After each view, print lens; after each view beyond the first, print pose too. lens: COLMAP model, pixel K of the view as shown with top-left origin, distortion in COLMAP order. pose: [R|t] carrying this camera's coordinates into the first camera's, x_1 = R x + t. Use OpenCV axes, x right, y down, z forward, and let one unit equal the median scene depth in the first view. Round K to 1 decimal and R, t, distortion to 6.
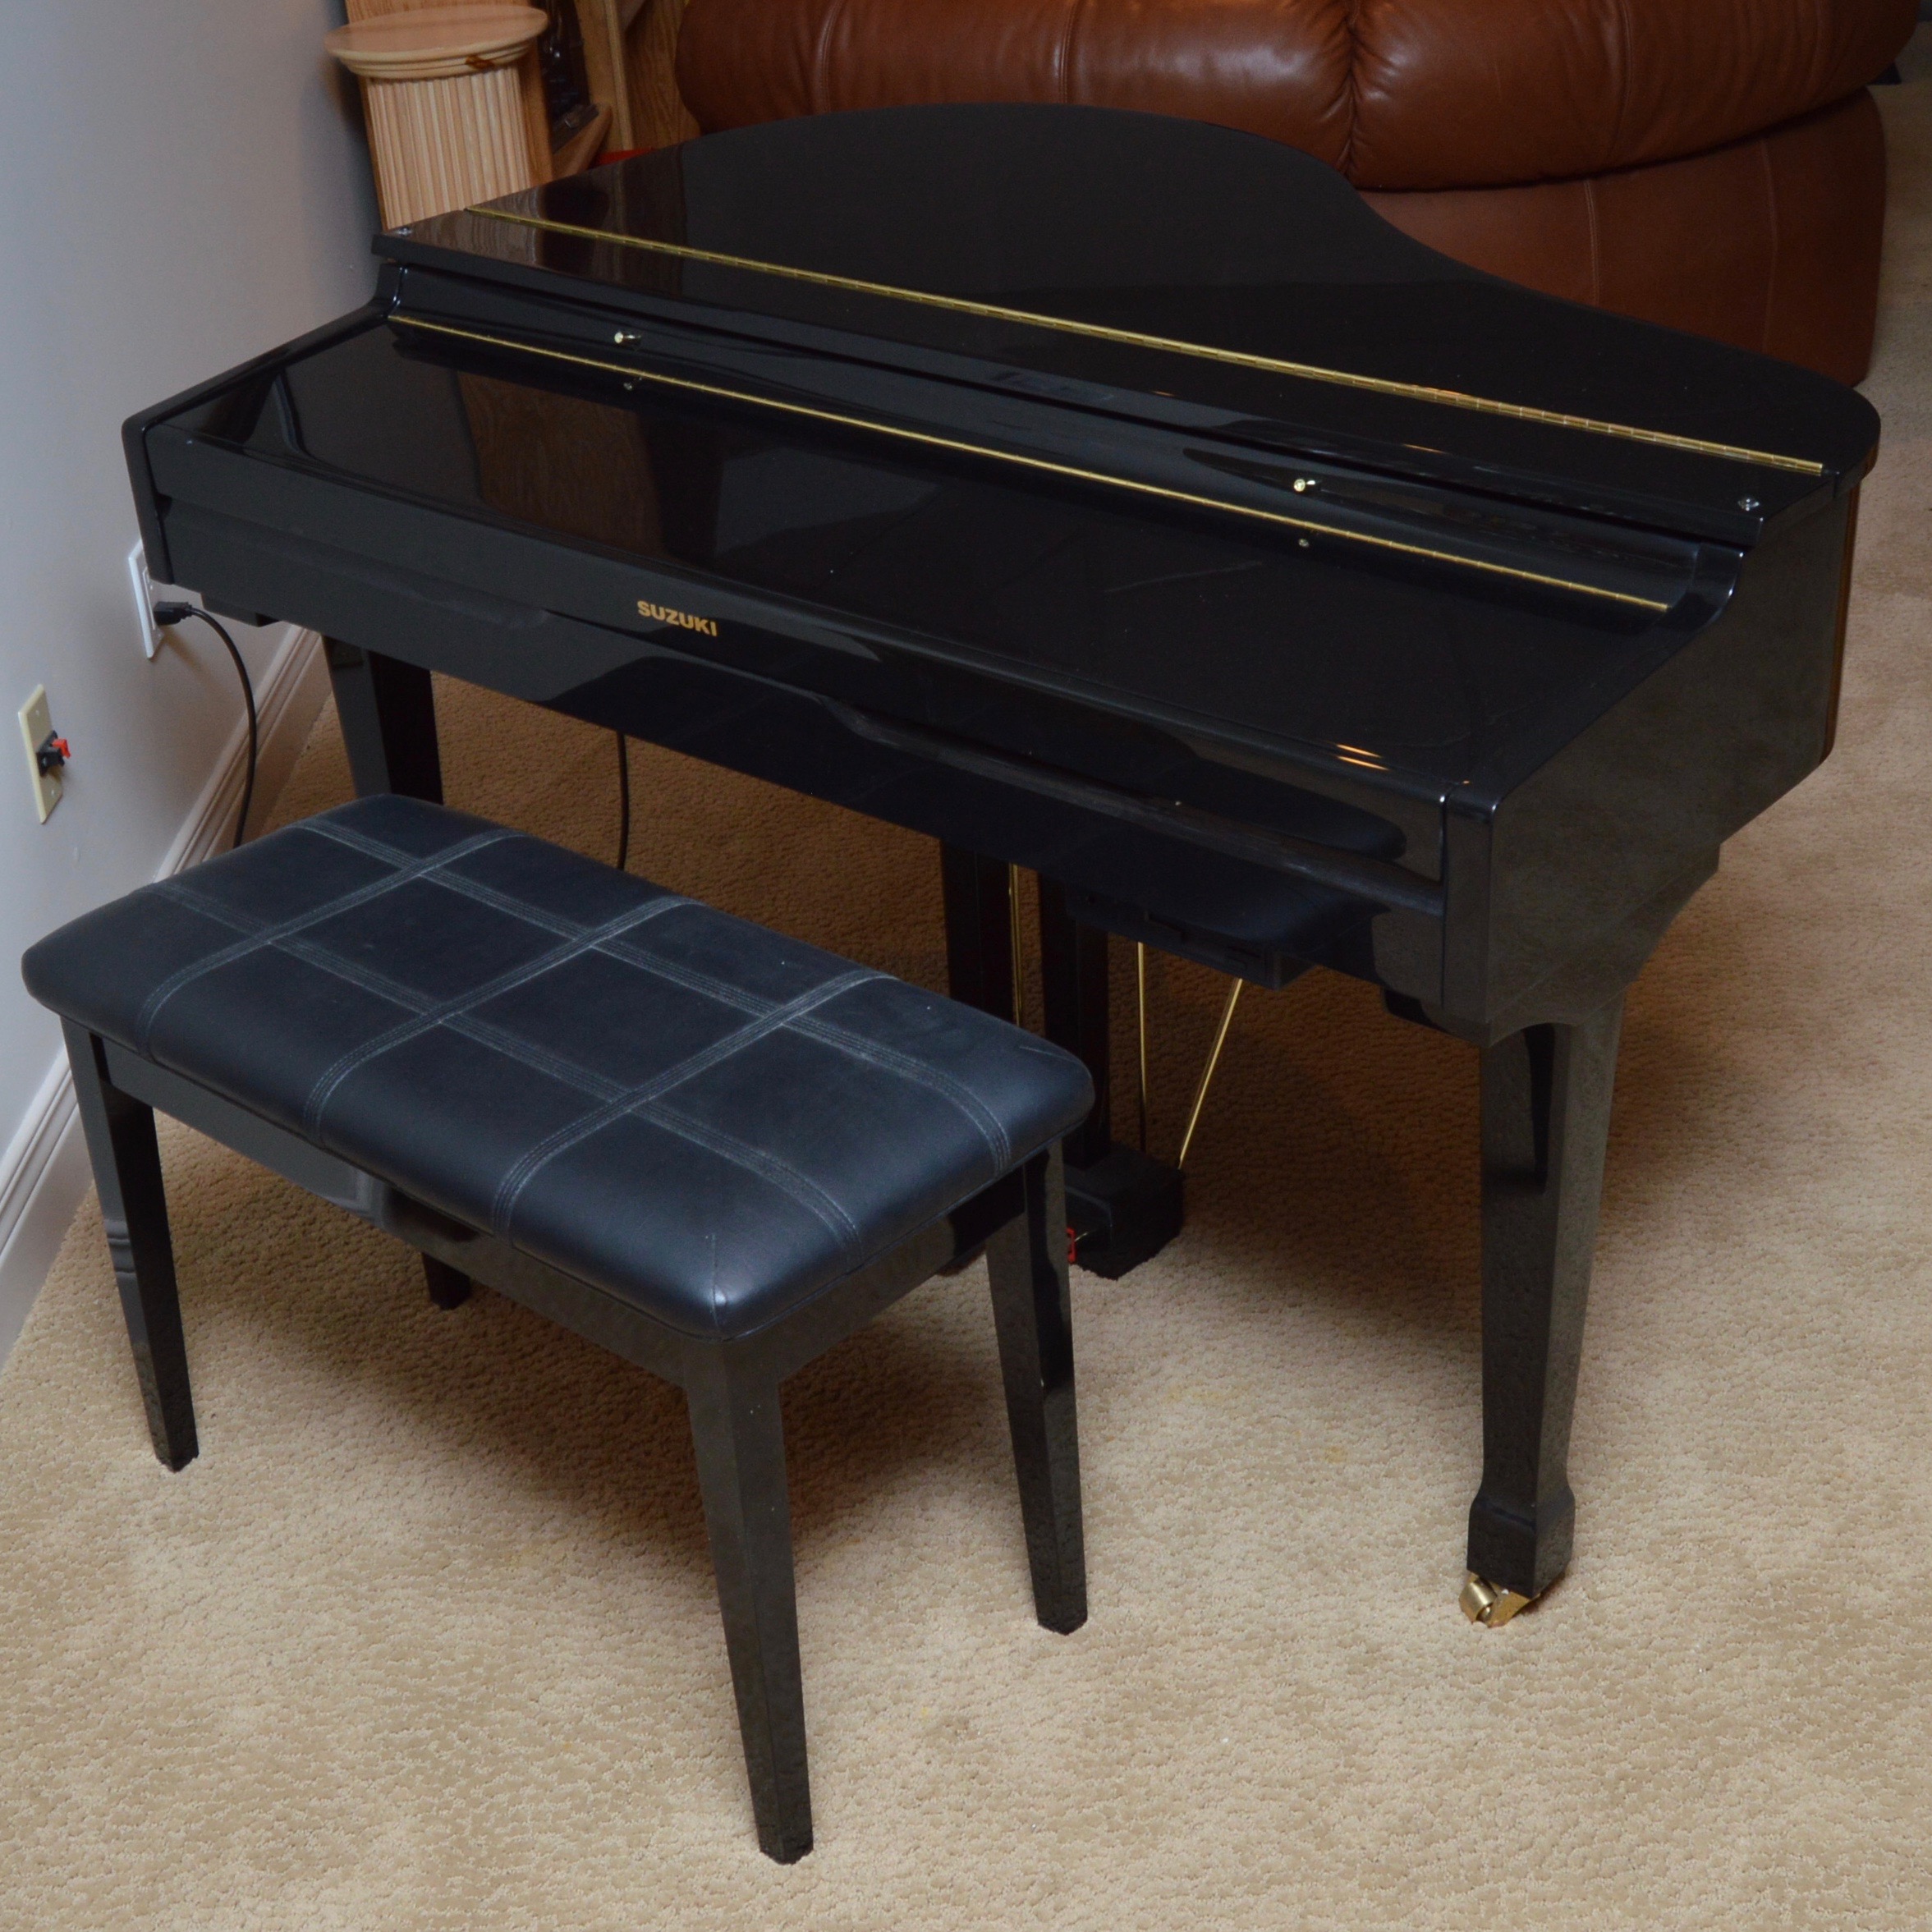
lens RADIAL K [[2921.7, 0, 1019.5], [0, 2921.7, 914.5], [0, 0, 1]] dist [-0.110109, 0.078640]
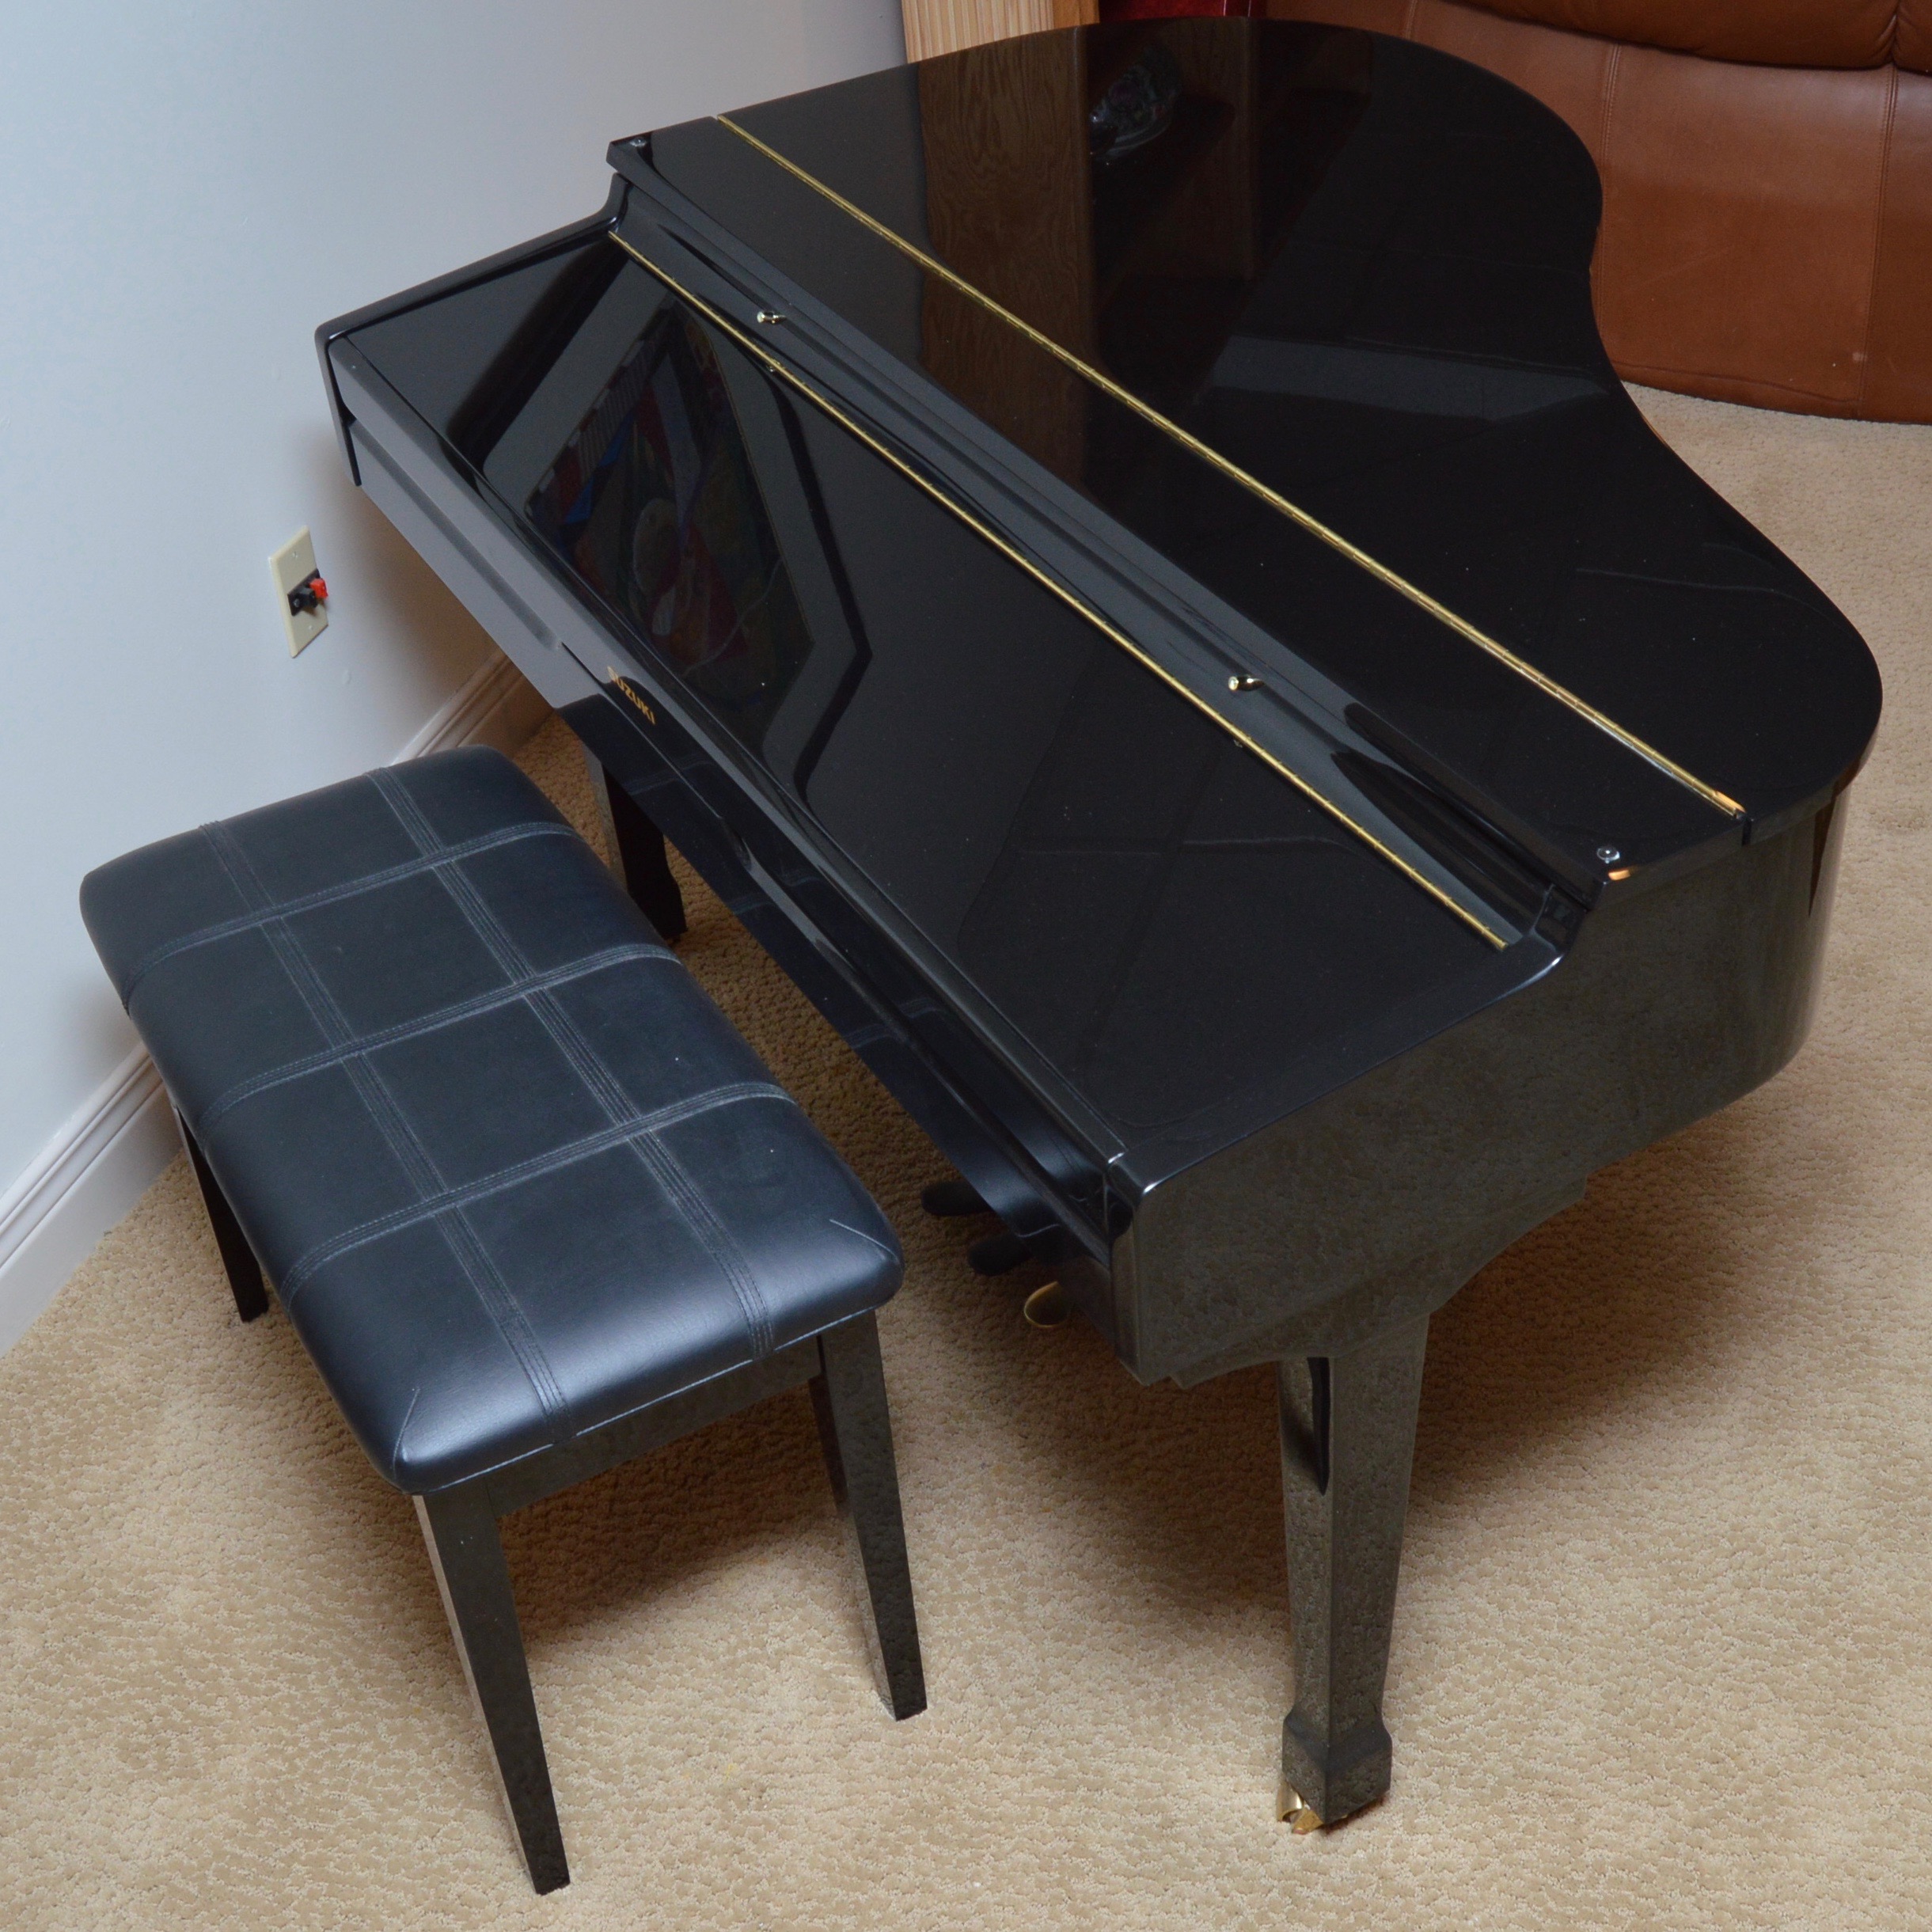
lens RADIAL K [[2804.6, 0, 1088.6], [0, 2804.6, 958.6], [0, 0, 1]] dist [-0.095796, 0.034190]
pose [[0.946374, 0.196988, -0.256070, 0.281457], [-0.146102, 0.967879, 0.204608, -0.225430], [0.288151, -0.156224, 0.944756, 0.133607]]
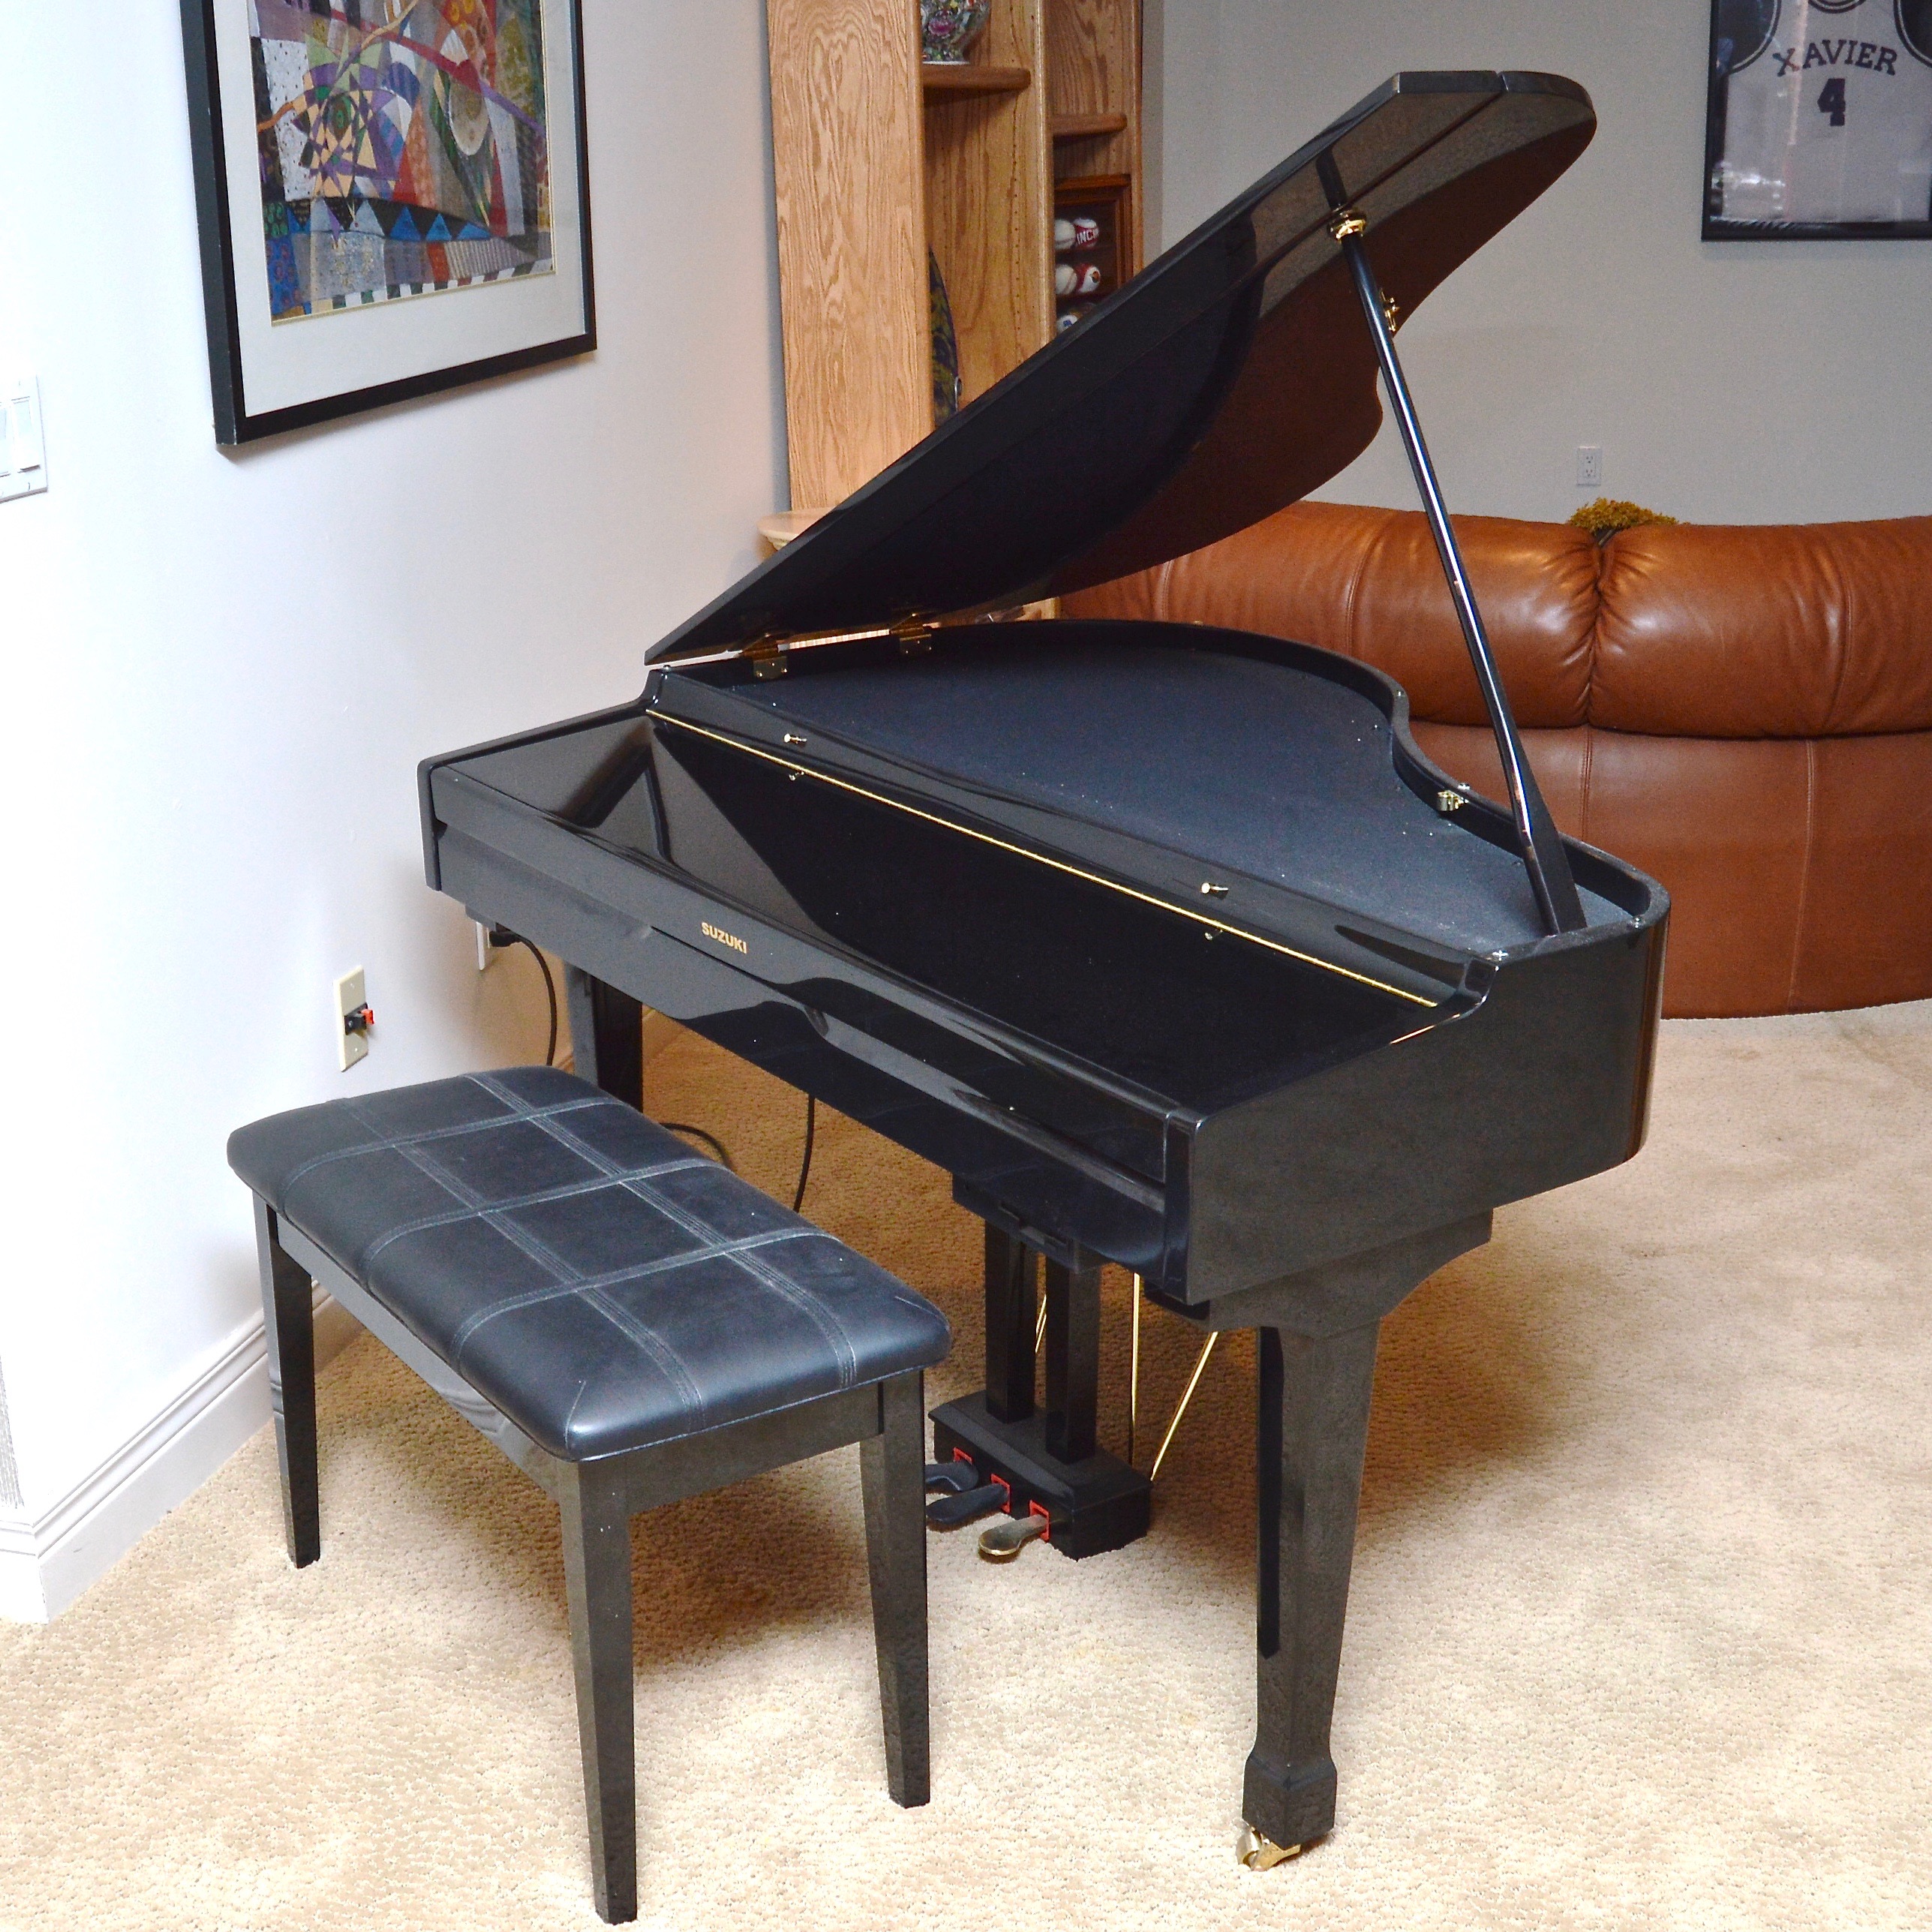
lens RADIAL K [[2656.9, 0, 966.6], [0, 2656.9, 1079.4], [0, 0, 1]] dist [-0.106773, 0.066459]
pose [[0.963610, 0.131294, -0.232849, 0.257077], [-0.157918, 0.982419, -0.099575, 0.056932], [0.215682, 0.132723, 0.967402, -0.091612]]
